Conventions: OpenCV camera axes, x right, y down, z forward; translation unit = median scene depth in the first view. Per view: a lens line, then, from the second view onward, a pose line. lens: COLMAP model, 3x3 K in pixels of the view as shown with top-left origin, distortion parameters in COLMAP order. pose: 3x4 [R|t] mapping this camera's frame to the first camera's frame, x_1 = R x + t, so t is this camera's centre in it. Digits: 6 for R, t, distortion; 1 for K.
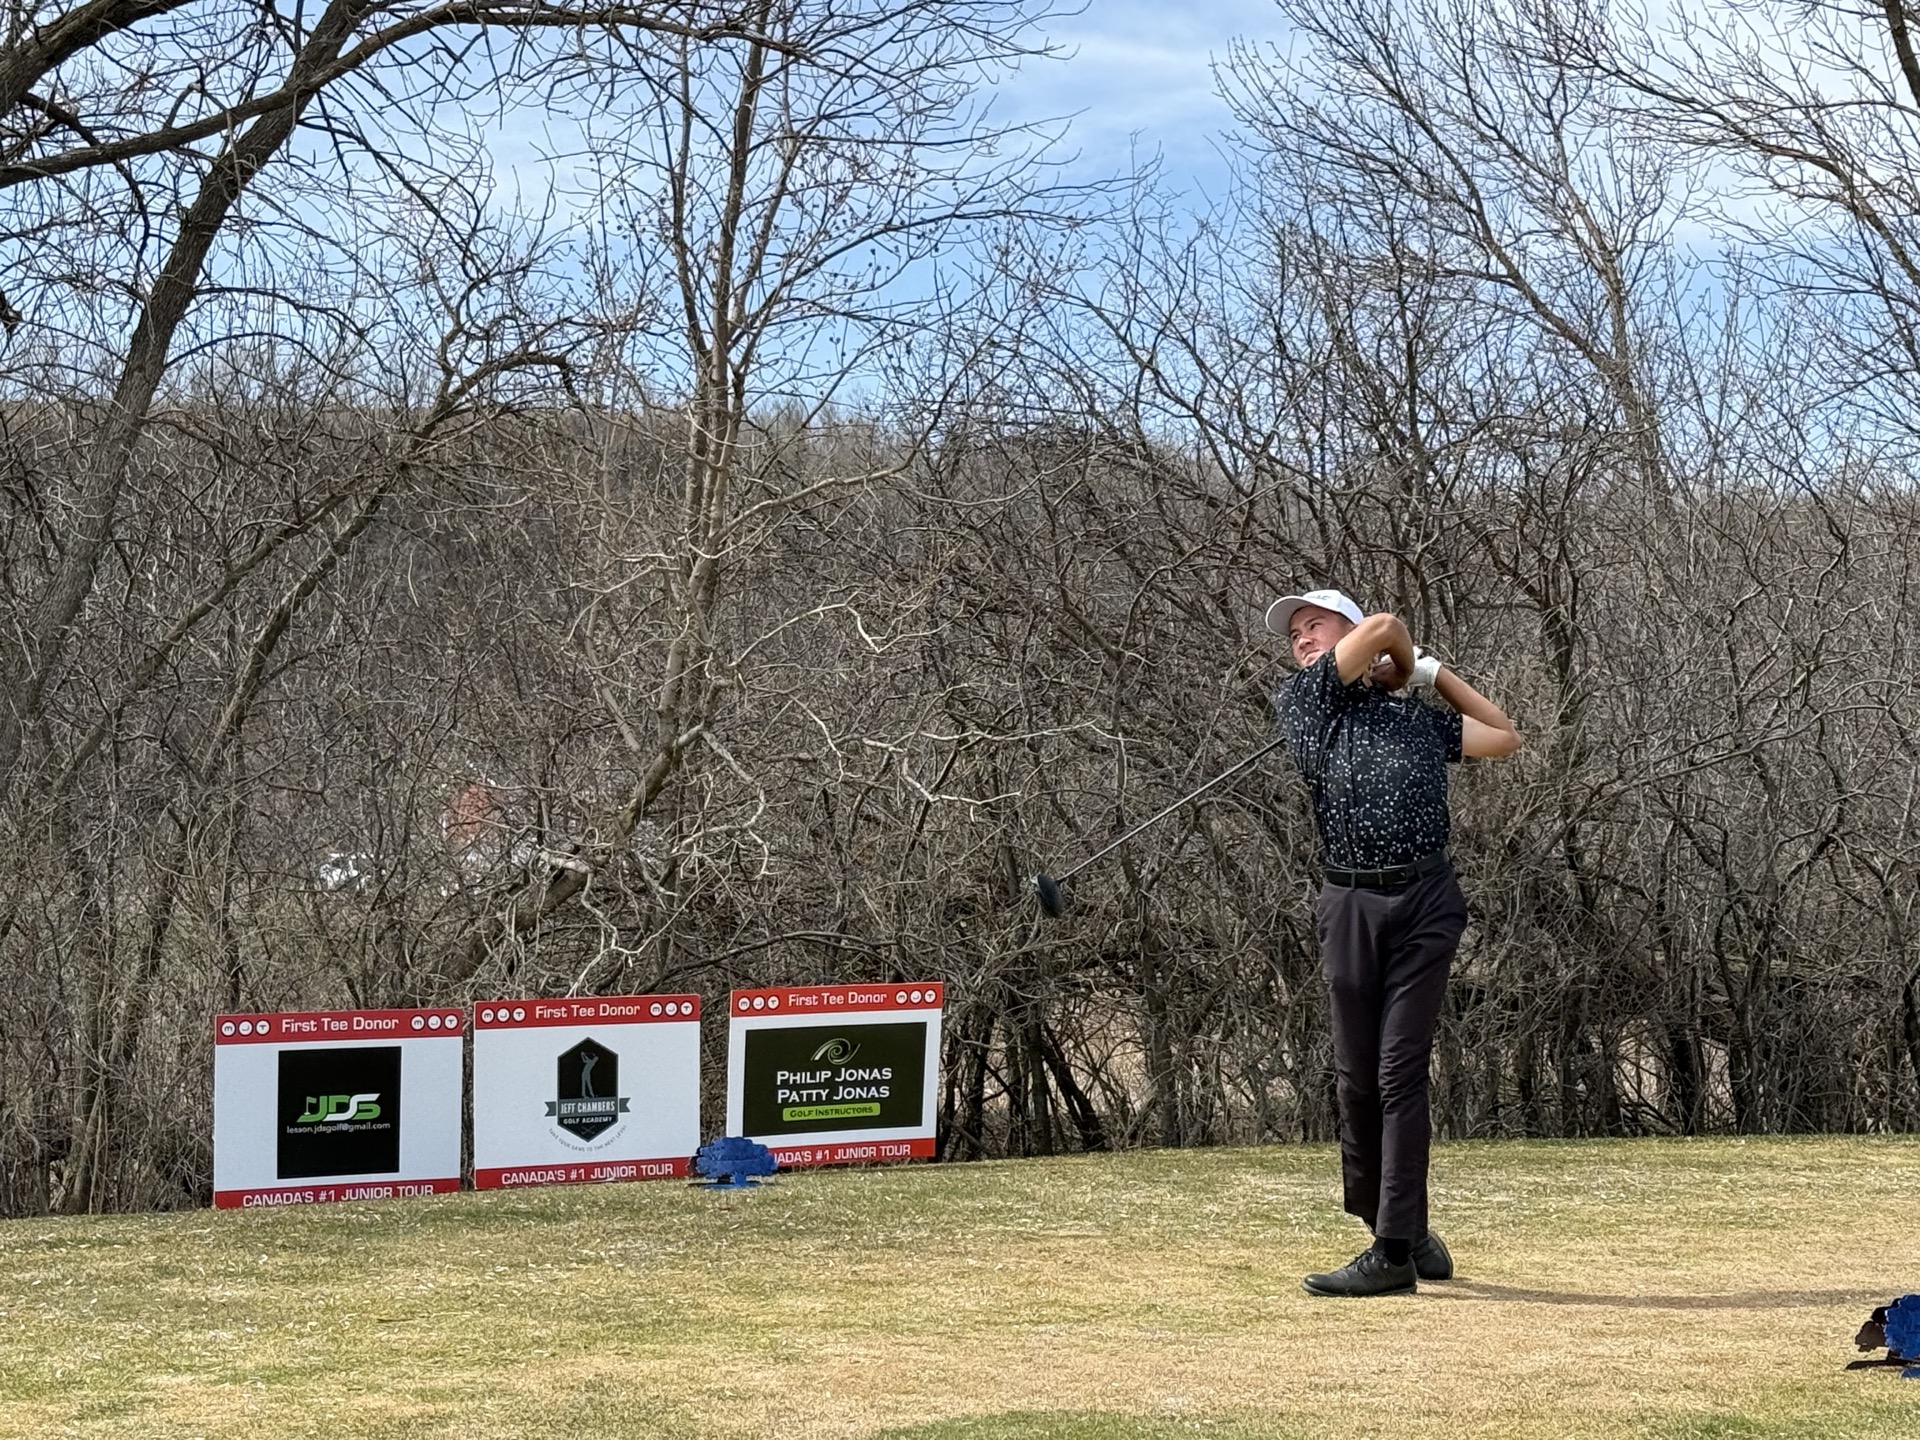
lens RADIAL K [[3805.4, 0, 960.0], [0, 3805.4, 720.0], [0, 0, 1]] dist [0.170031, -0.556034]
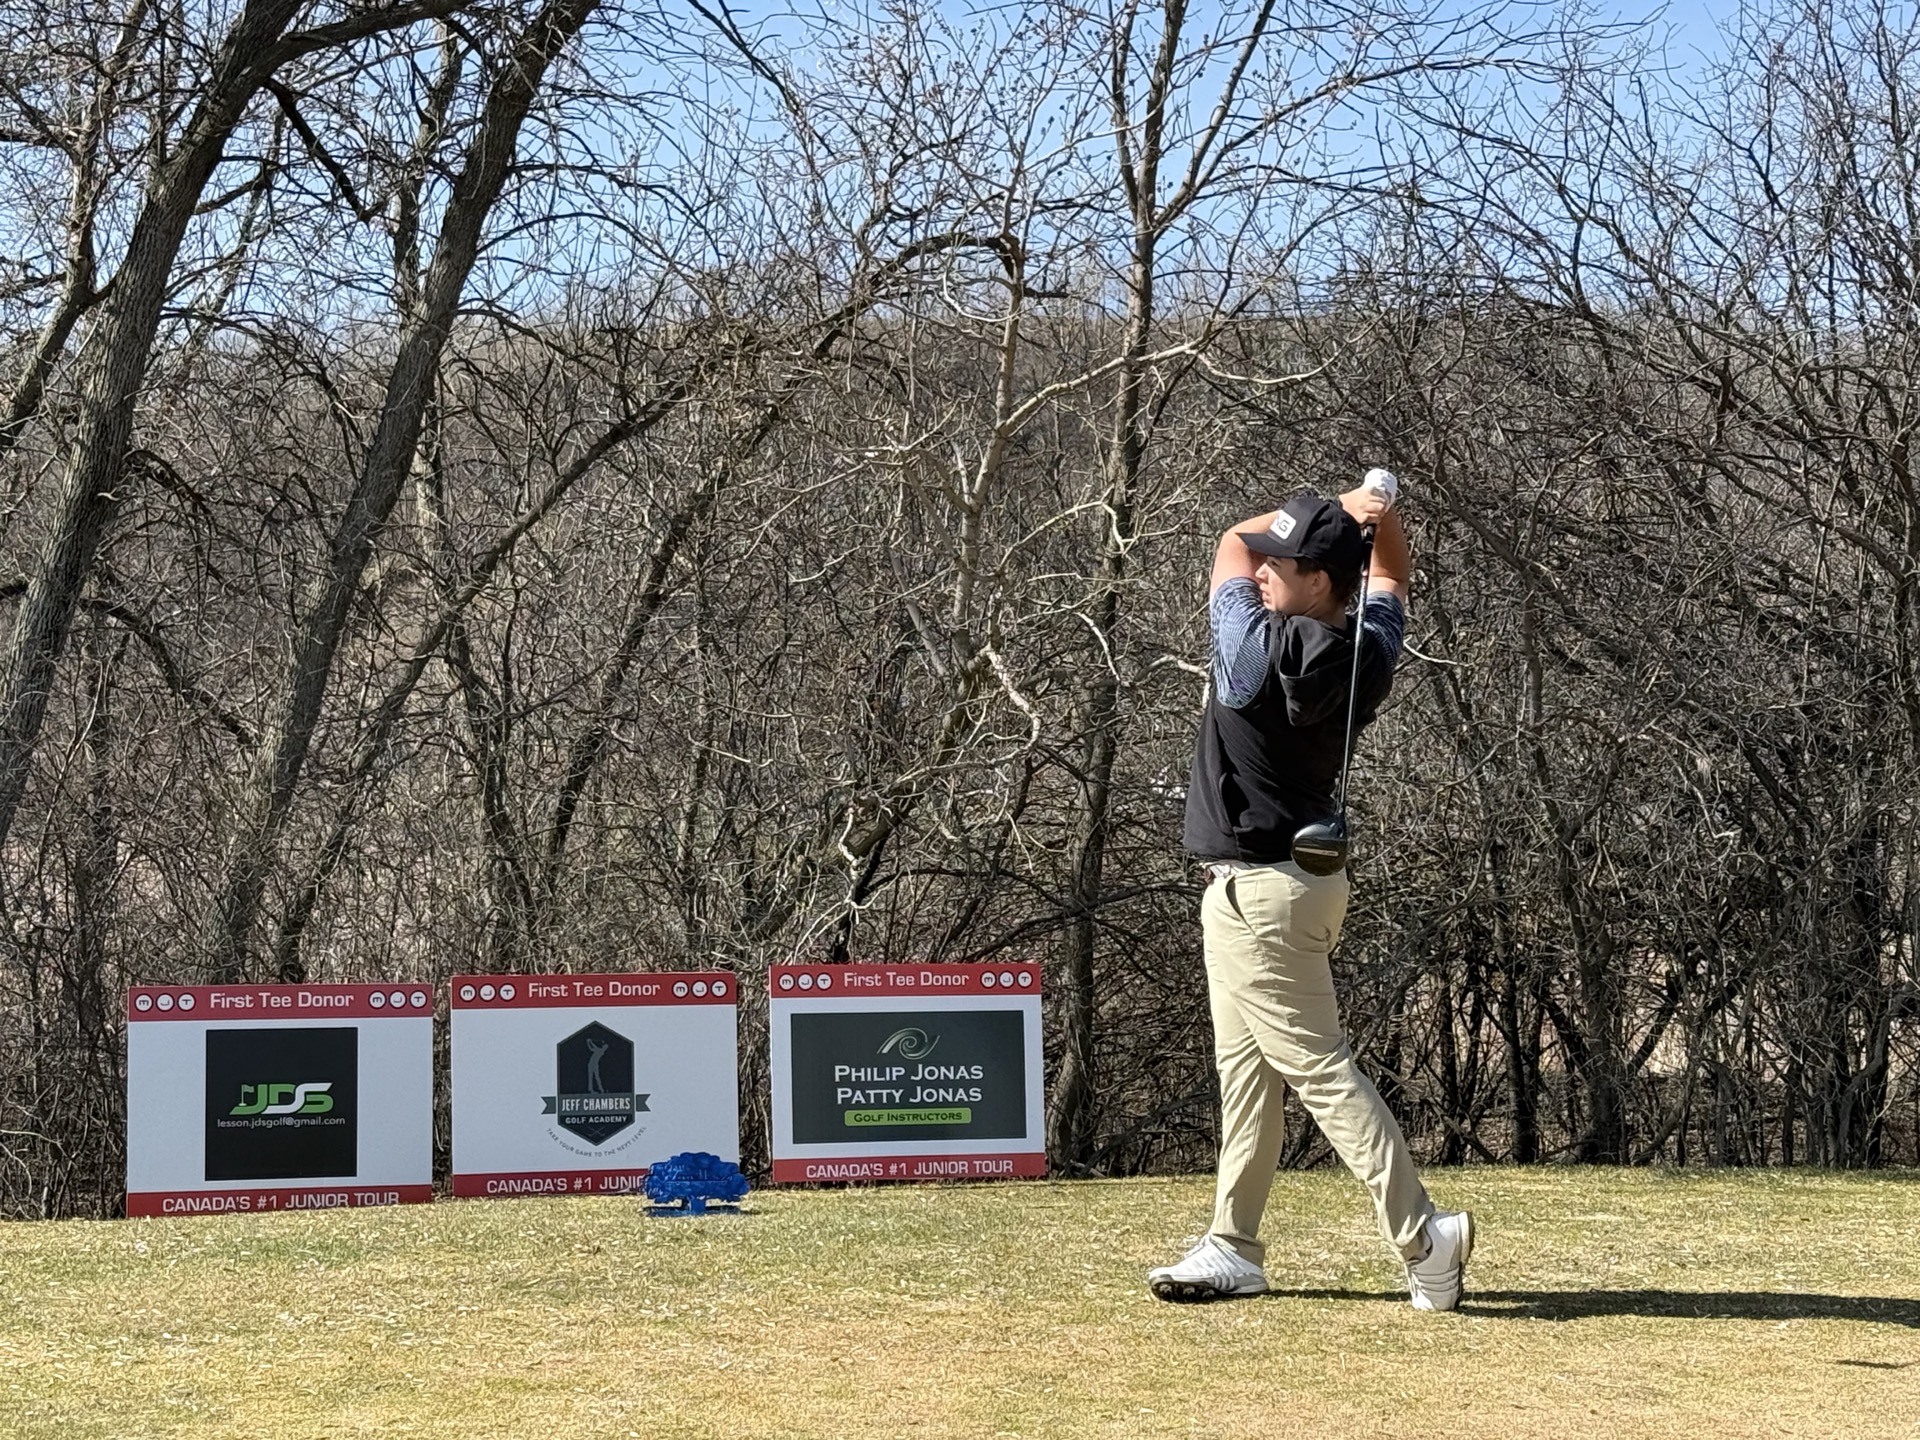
lens RADIAL K [[3824.1, 0, 920.1], [0, 3824.1, 730.2], [0, 0, 1]] dist [0.134188, -0.201997]
pose [[0.971122, 0.007935, -0.238452, 0.120503], [-0.002097, 0.999692, 0.024727, -0.001062], [0.238575, -0.023513, 0.970839, 0.142536]]
